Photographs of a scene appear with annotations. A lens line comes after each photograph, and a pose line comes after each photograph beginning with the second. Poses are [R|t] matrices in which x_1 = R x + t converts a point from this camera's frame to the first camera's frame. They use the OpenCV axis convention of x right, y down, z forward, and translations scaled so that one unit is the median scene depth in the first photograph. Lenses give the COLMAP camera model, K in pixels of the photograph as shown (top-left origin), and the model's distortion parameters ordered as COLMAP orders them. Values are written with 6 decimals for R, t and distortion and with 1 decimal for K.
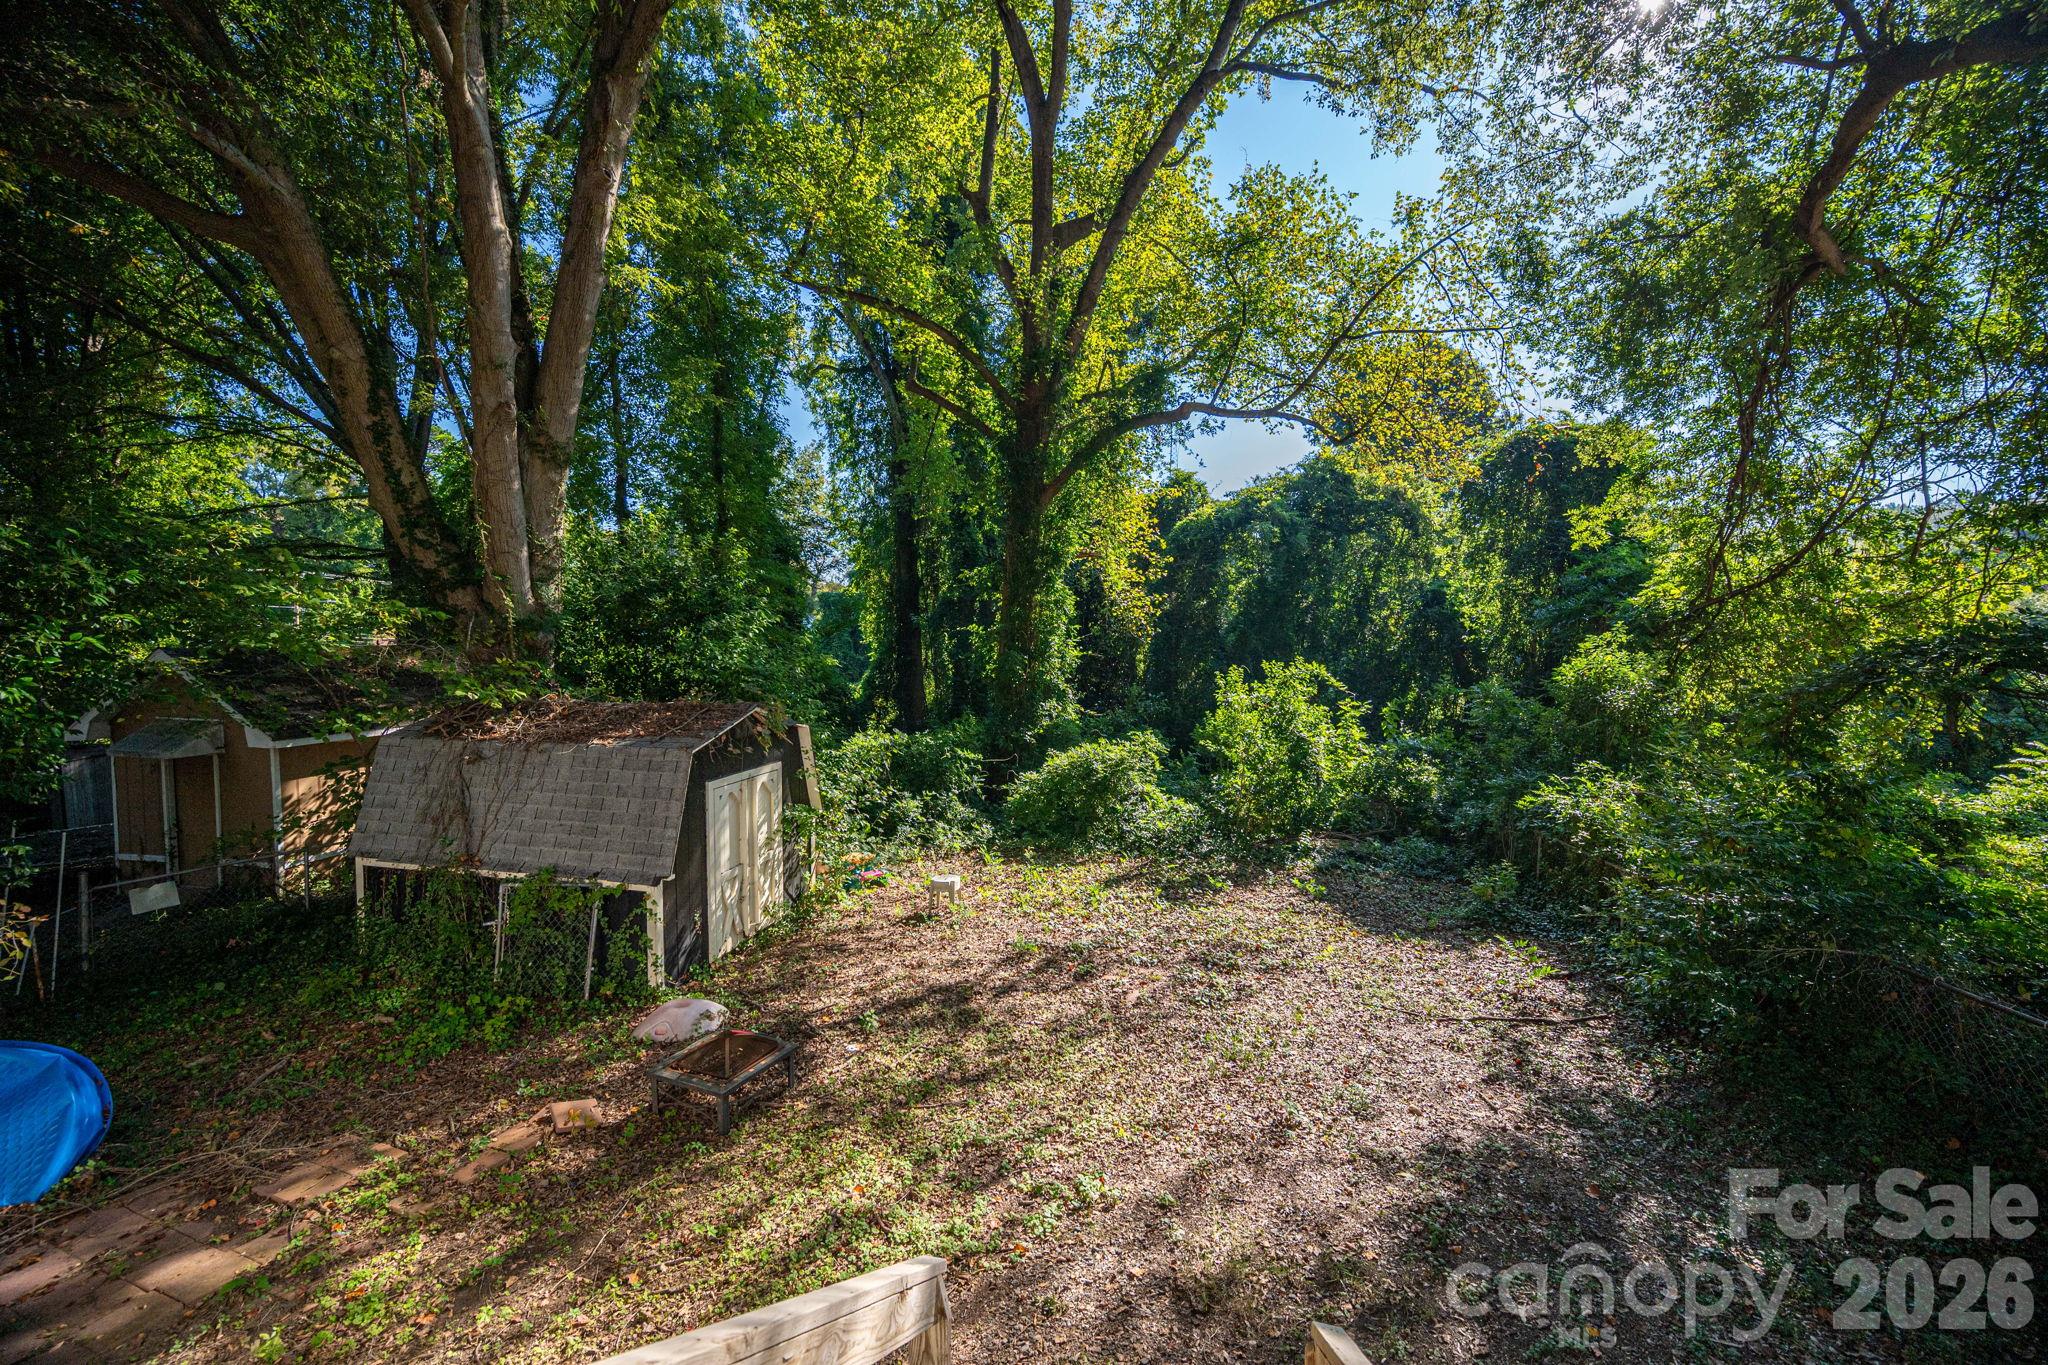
lens RADIAL K [[966.1, 0, 1024.0], [0, 966.1, 682.5], [0, 0, 1]] dist [0.001221, 0.000007]
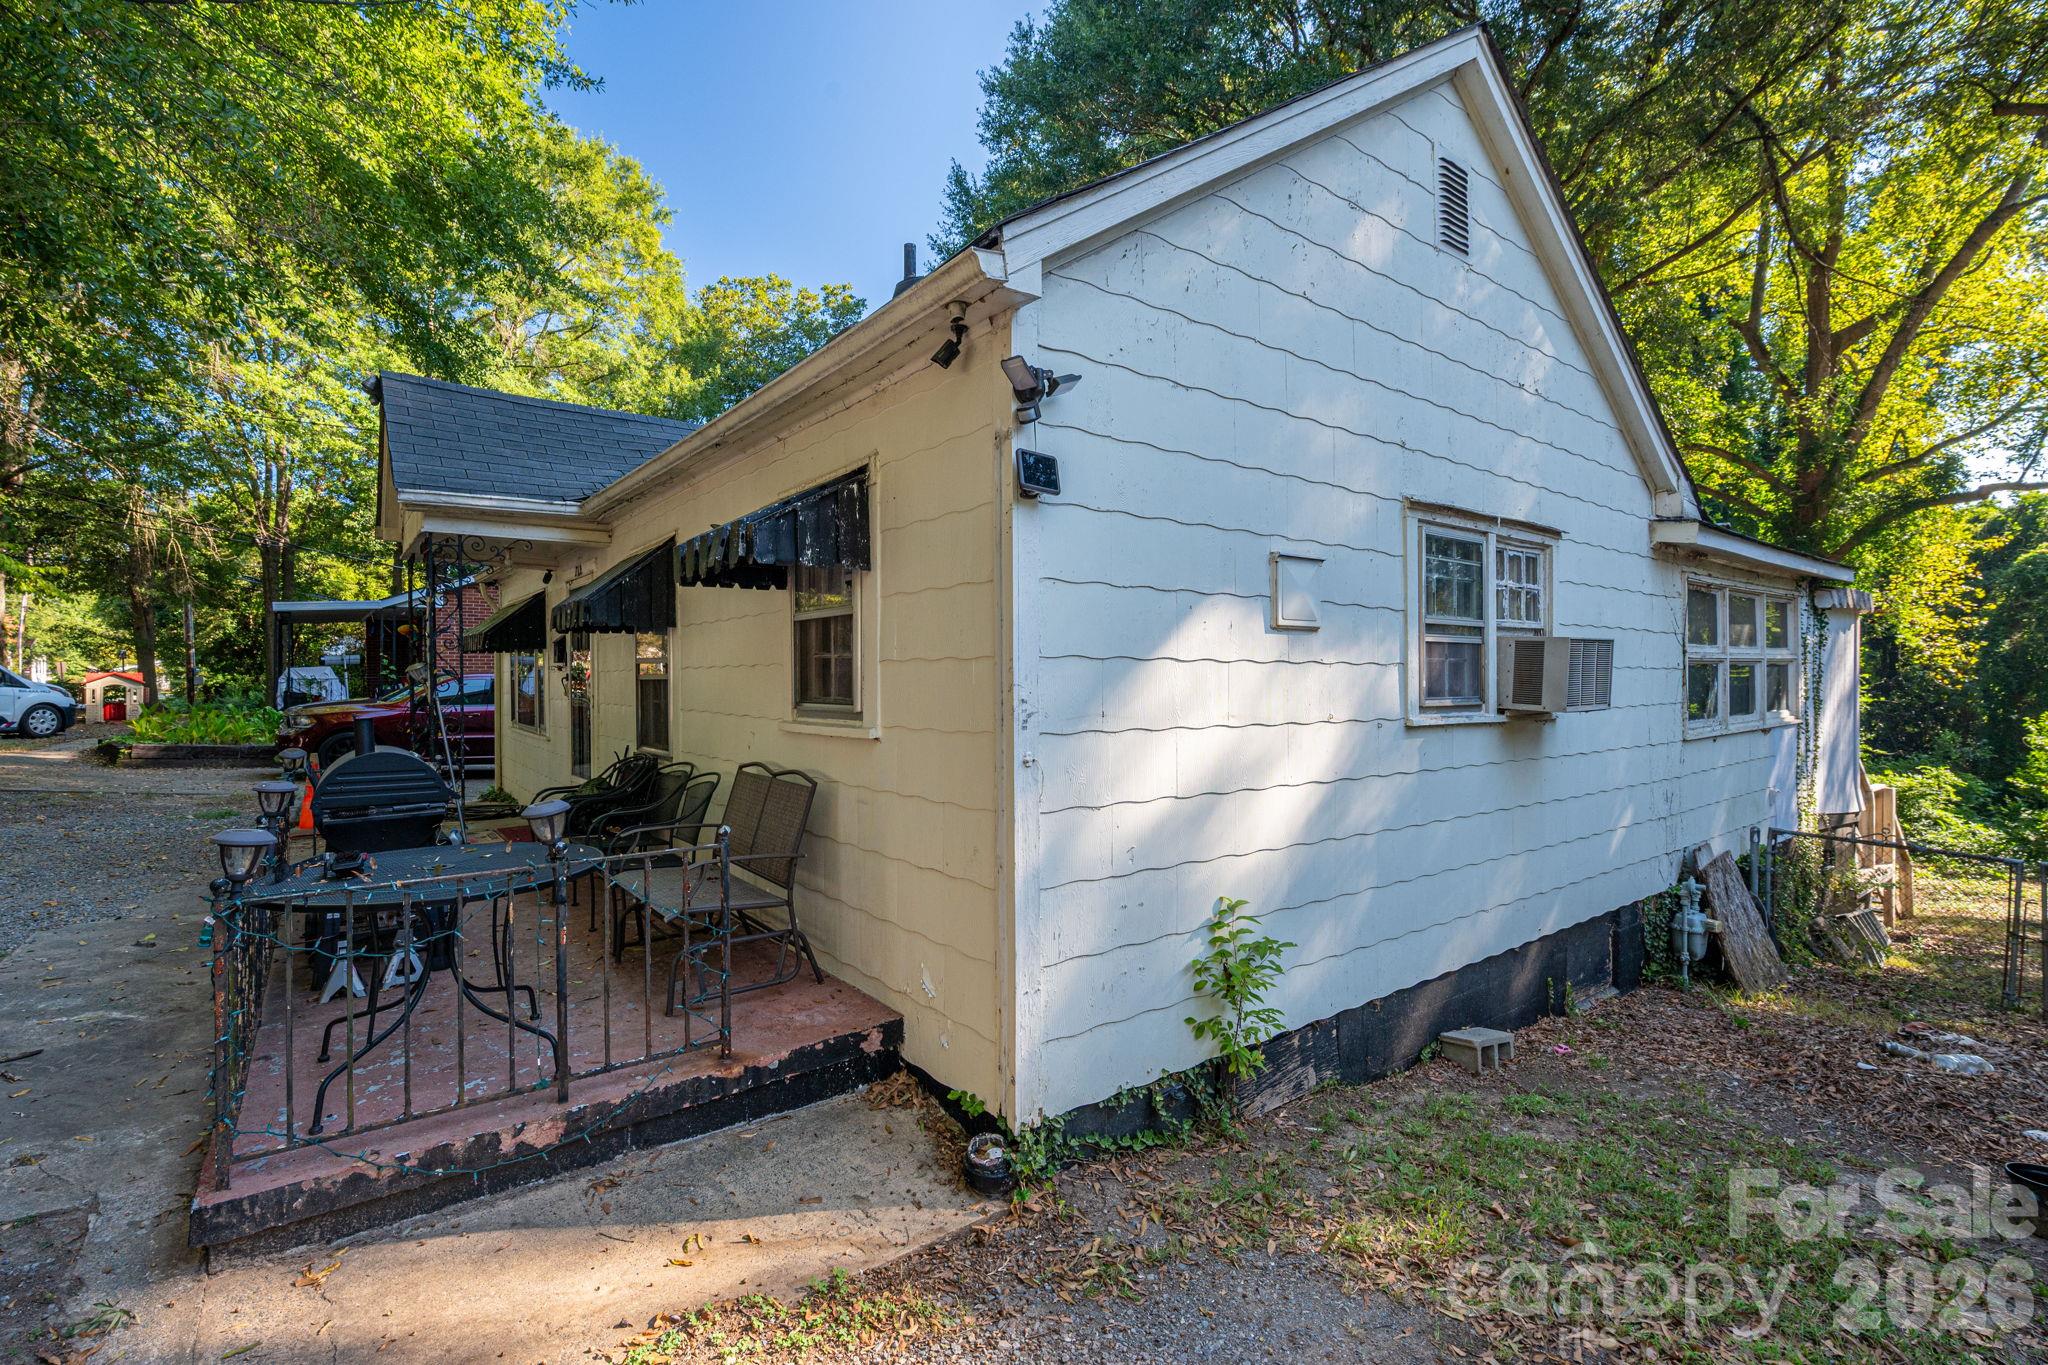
lens RADIAL K [[966.1, 0, 1024.0], [0, 966.1, 682.5], [0, 0, 1]] dist [0.001221, 0.000007]
pose [[0.778624, -0.003569, -0.627481, -0.001173], [-0.026715, 0.998889, -0.038831, 0.021093], [0.626922, 0.046999, 0.777663, -0.508792]]
